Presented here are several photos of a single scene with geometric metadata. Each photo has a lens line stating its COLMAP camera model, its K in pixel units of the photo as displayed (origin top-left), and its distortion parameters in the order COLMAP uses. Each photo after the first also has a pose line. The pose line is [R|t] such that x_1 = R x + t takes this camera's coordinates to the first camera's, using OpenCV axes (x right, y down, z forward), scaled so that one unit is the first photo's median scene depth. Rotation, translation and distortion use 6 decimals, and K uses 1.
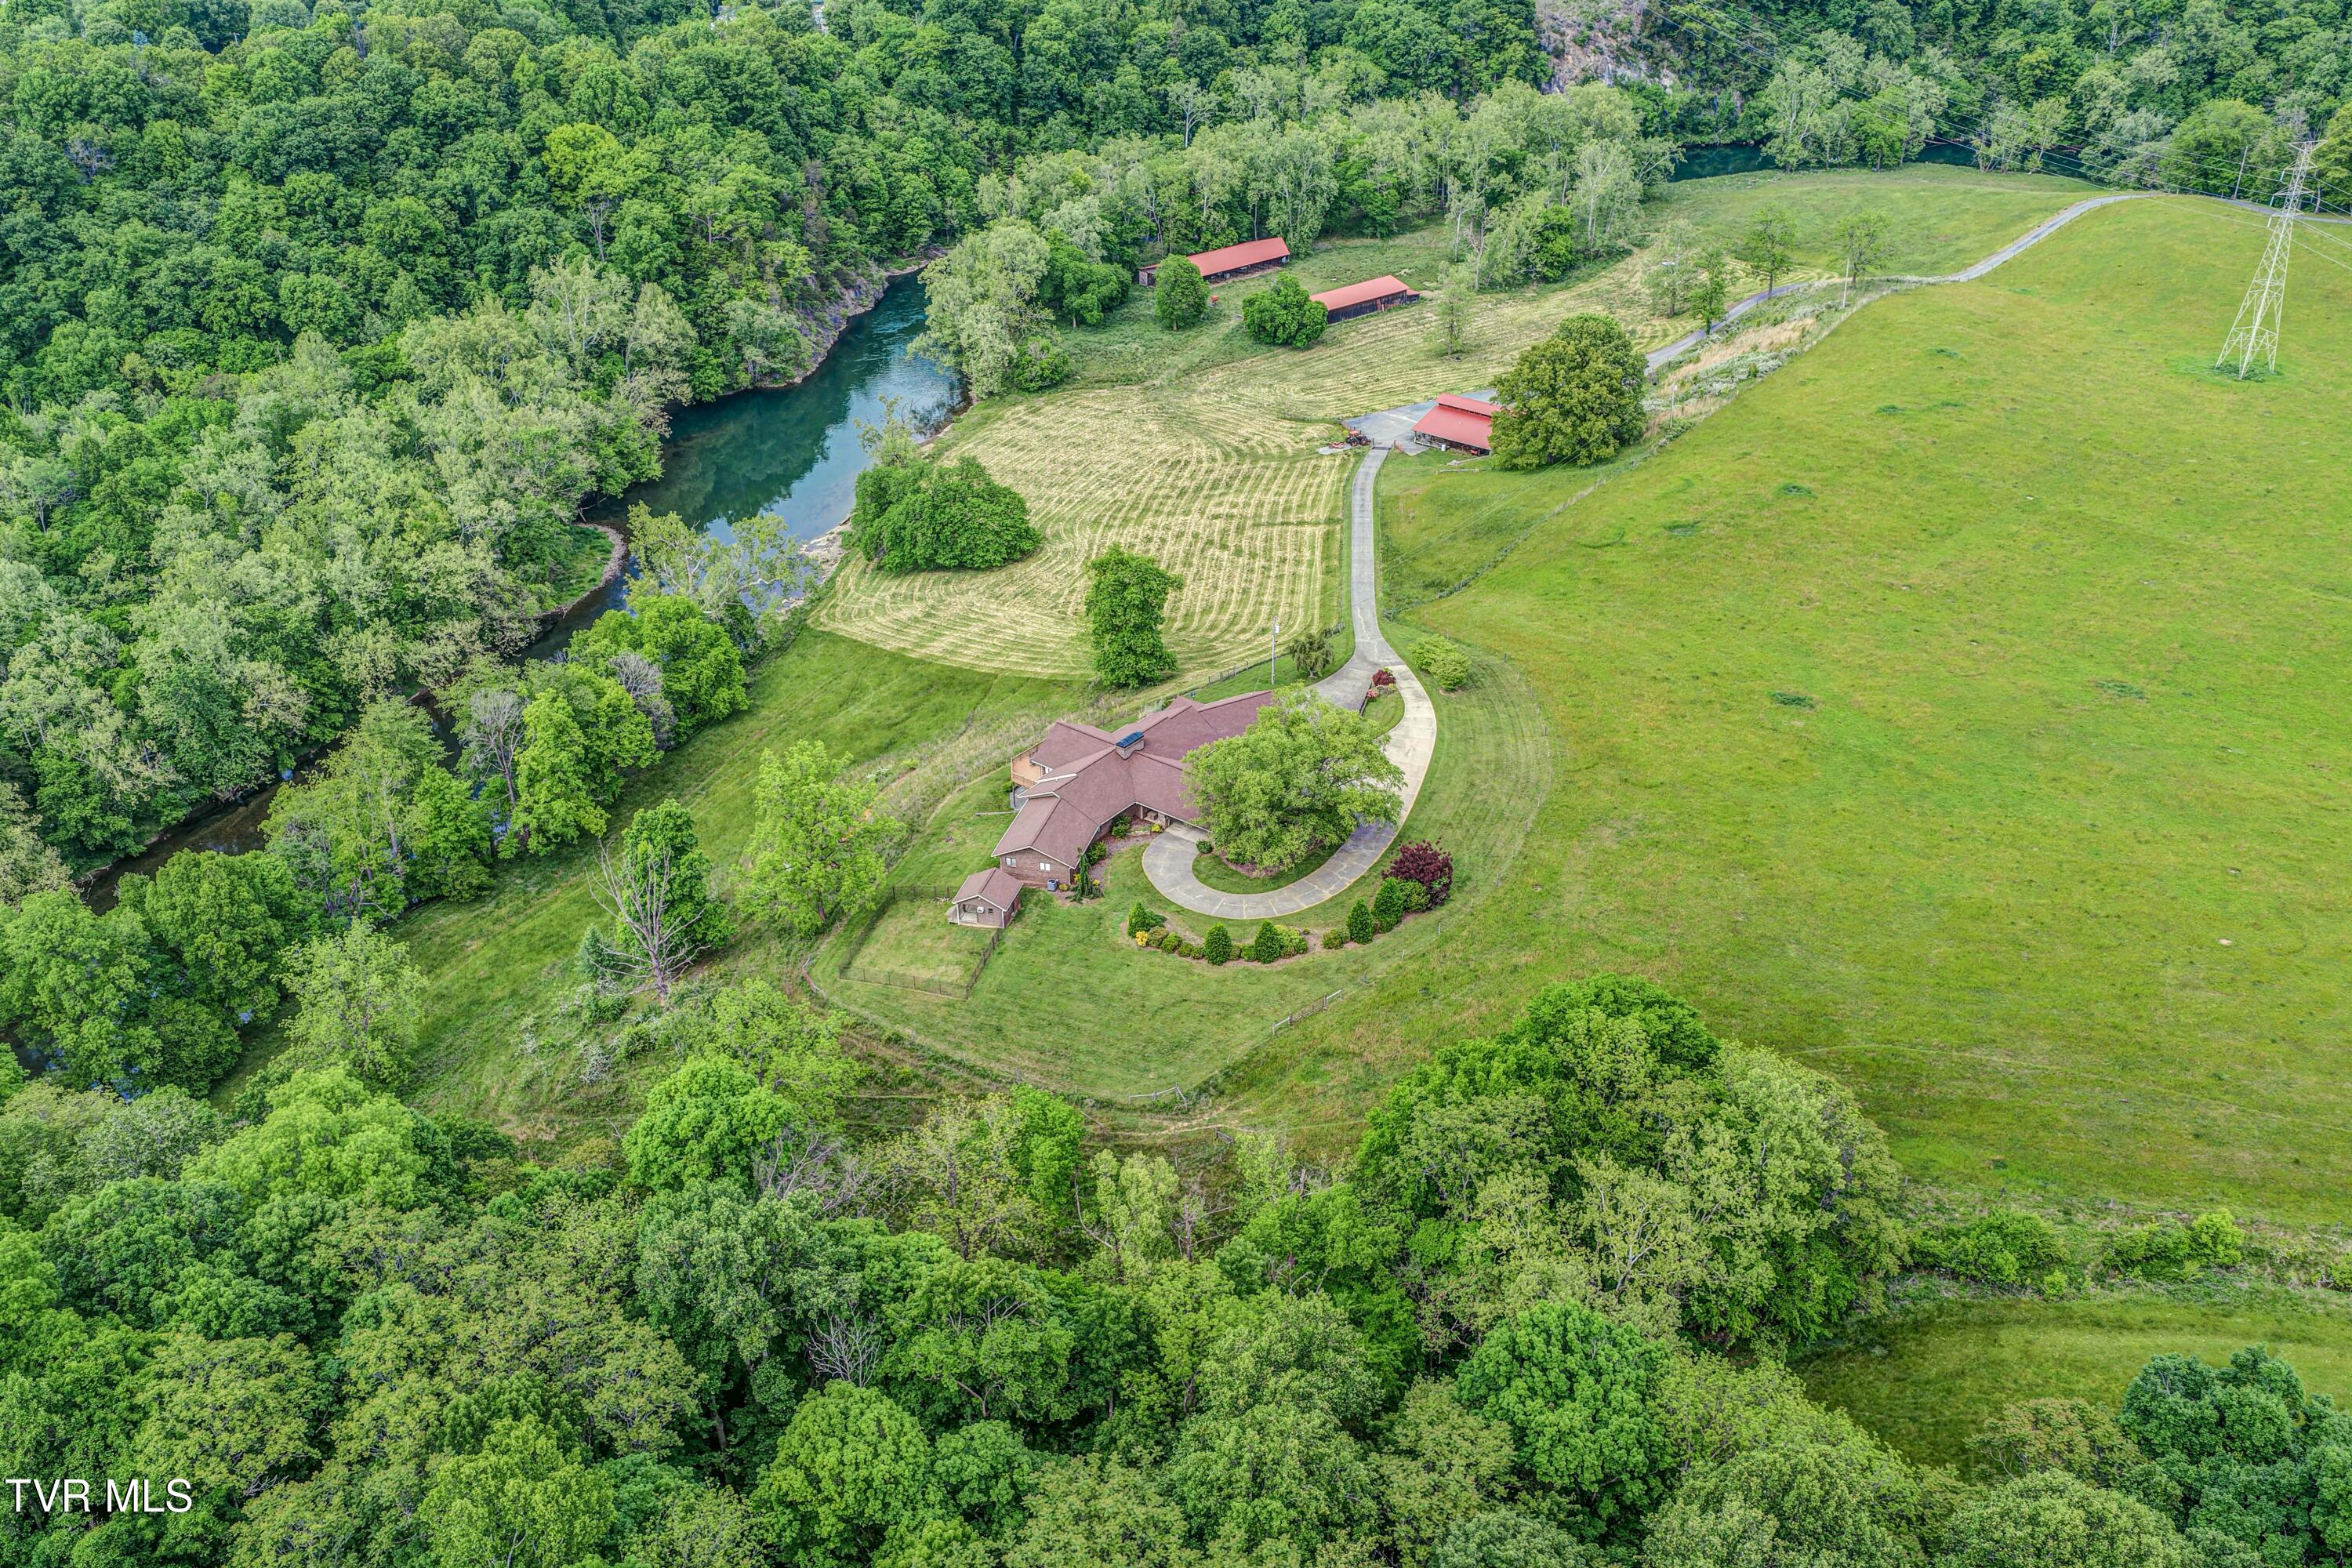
lens RADIAL K [[1957.6, 0, 1169.5], [0, 1957.6, 776.7], [0, 0, 1]] dist [-0.018374, 0.042558]
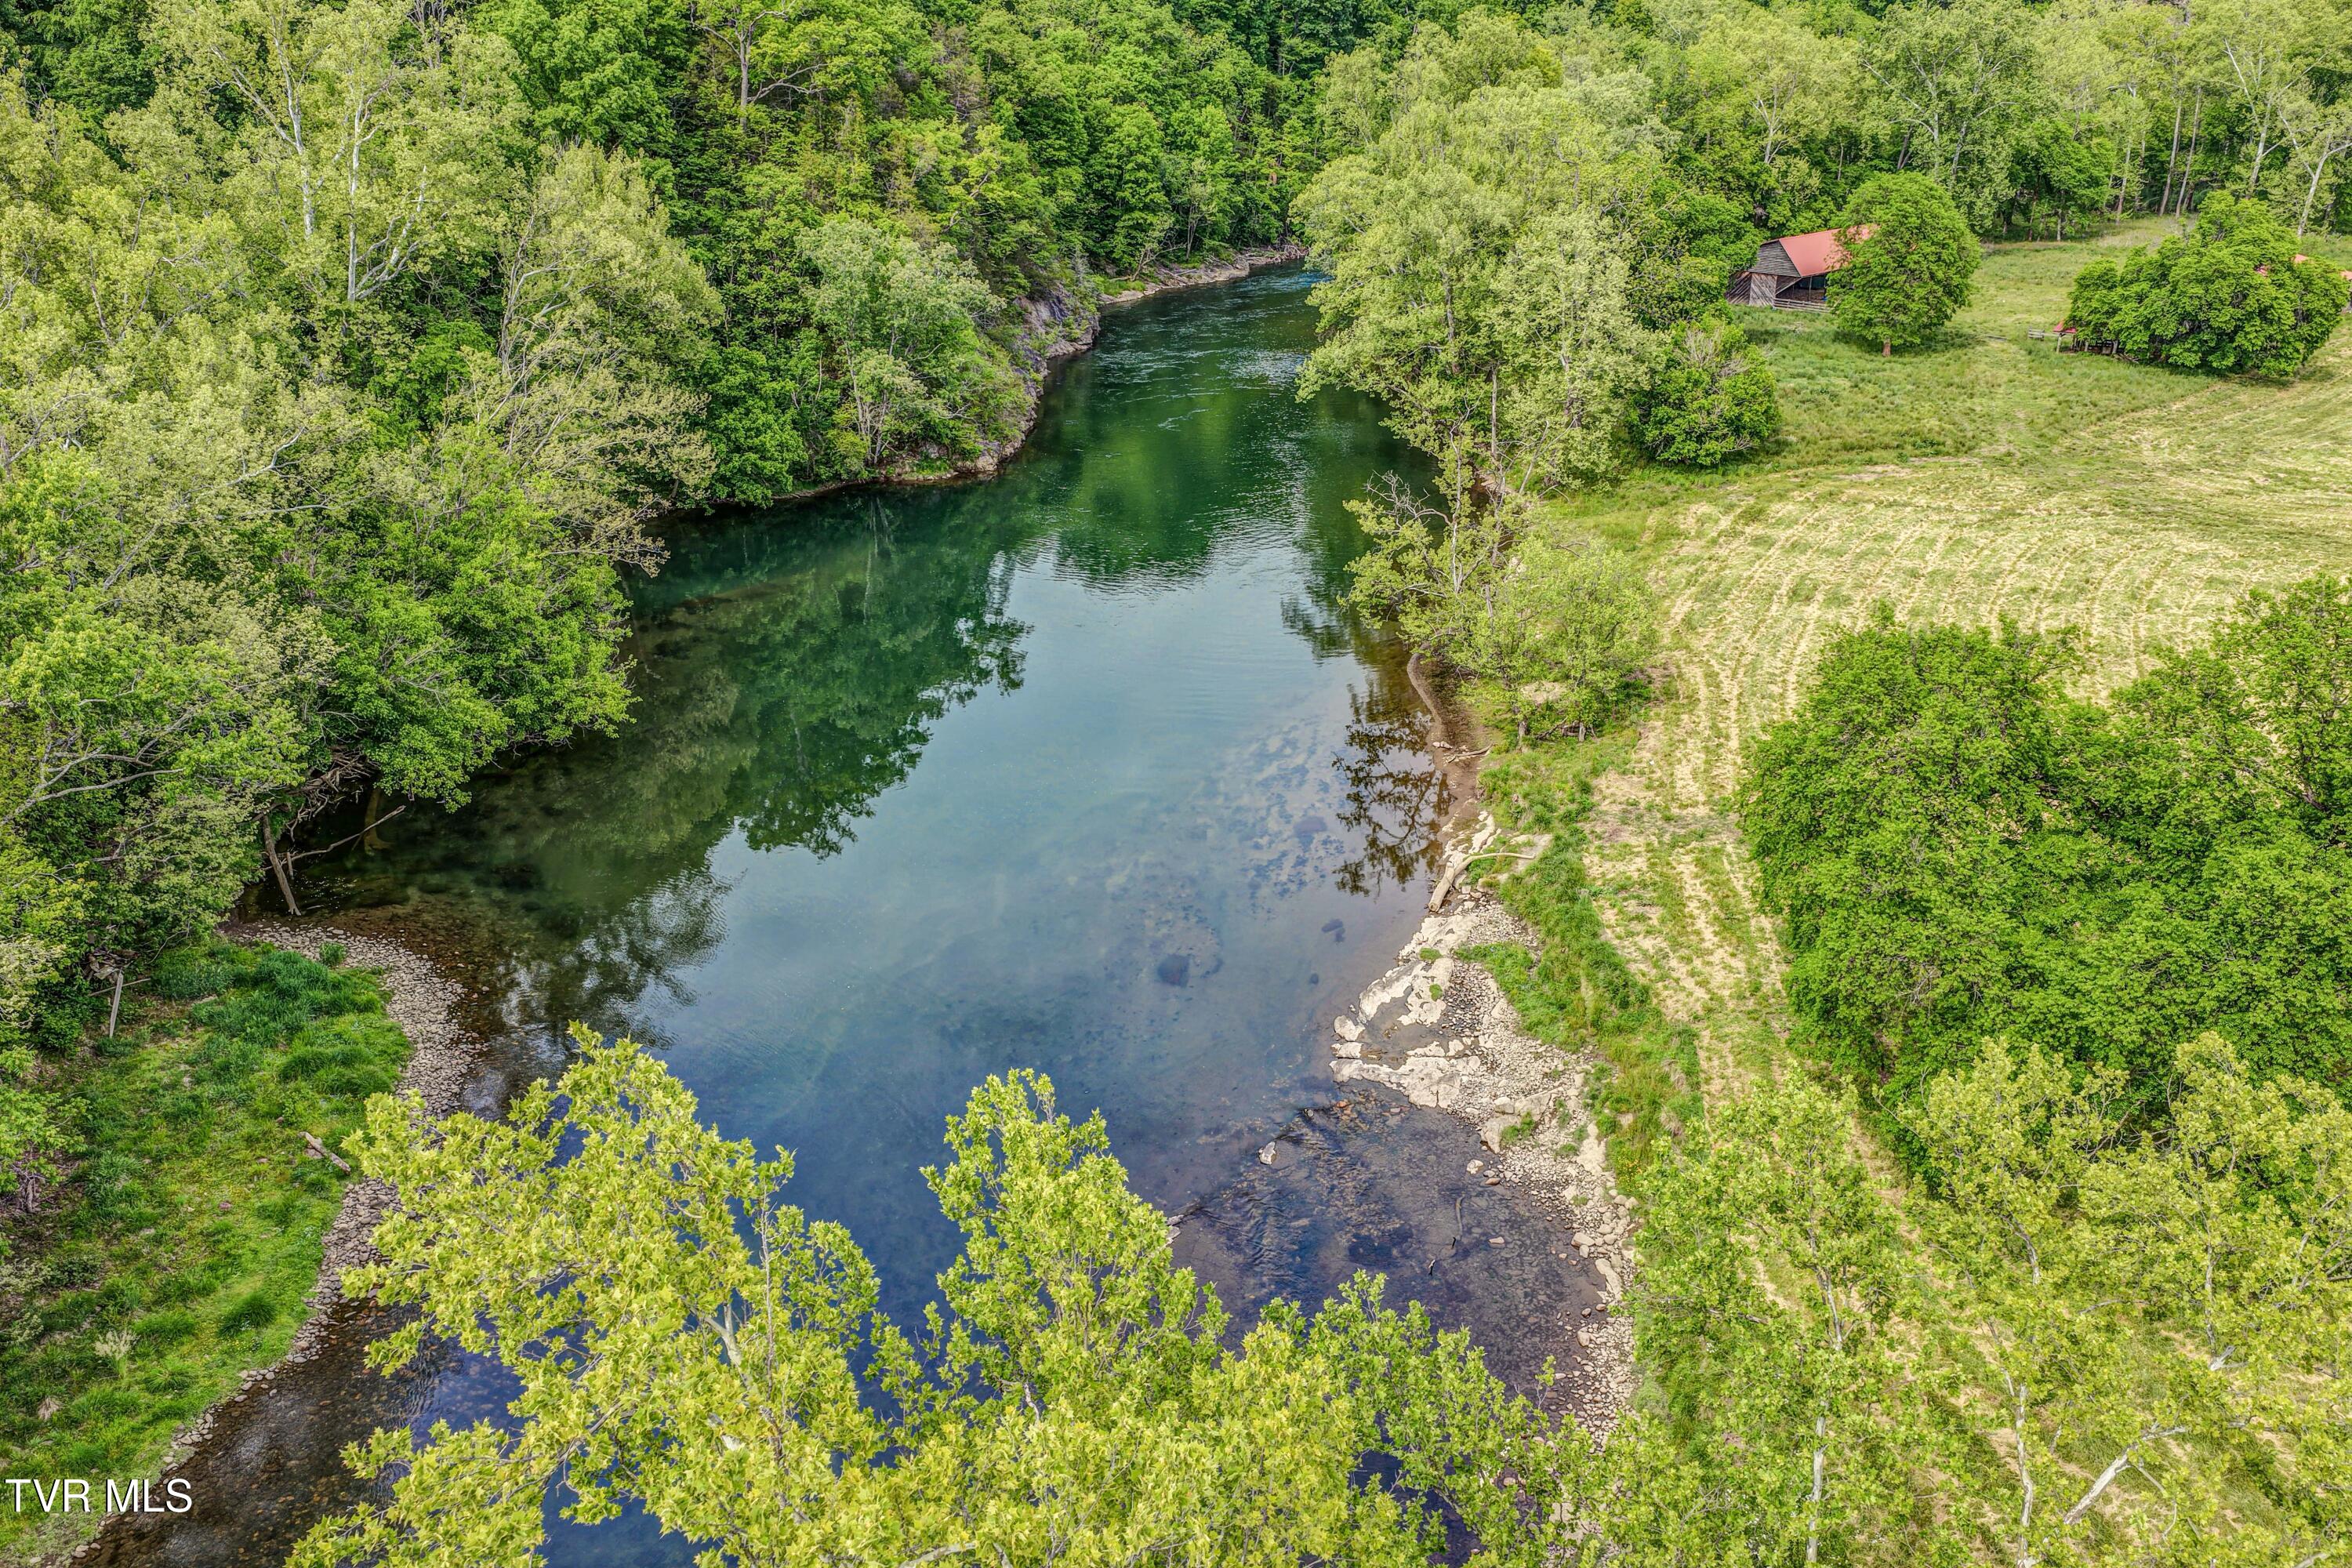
lens RADIAL K [[1957.6, 0, 1169.5], [0, 1957.6, 776.7], [0, 0, 1]] dist [-0.018374, 0.042558]
pose [[0.998435, -0.017779, 0.053015, -0.154238], [0.024851, 0.990412, -0.135895, -0.083333], [-0.050091, 0.137000, 0.989304, 0.565998]]
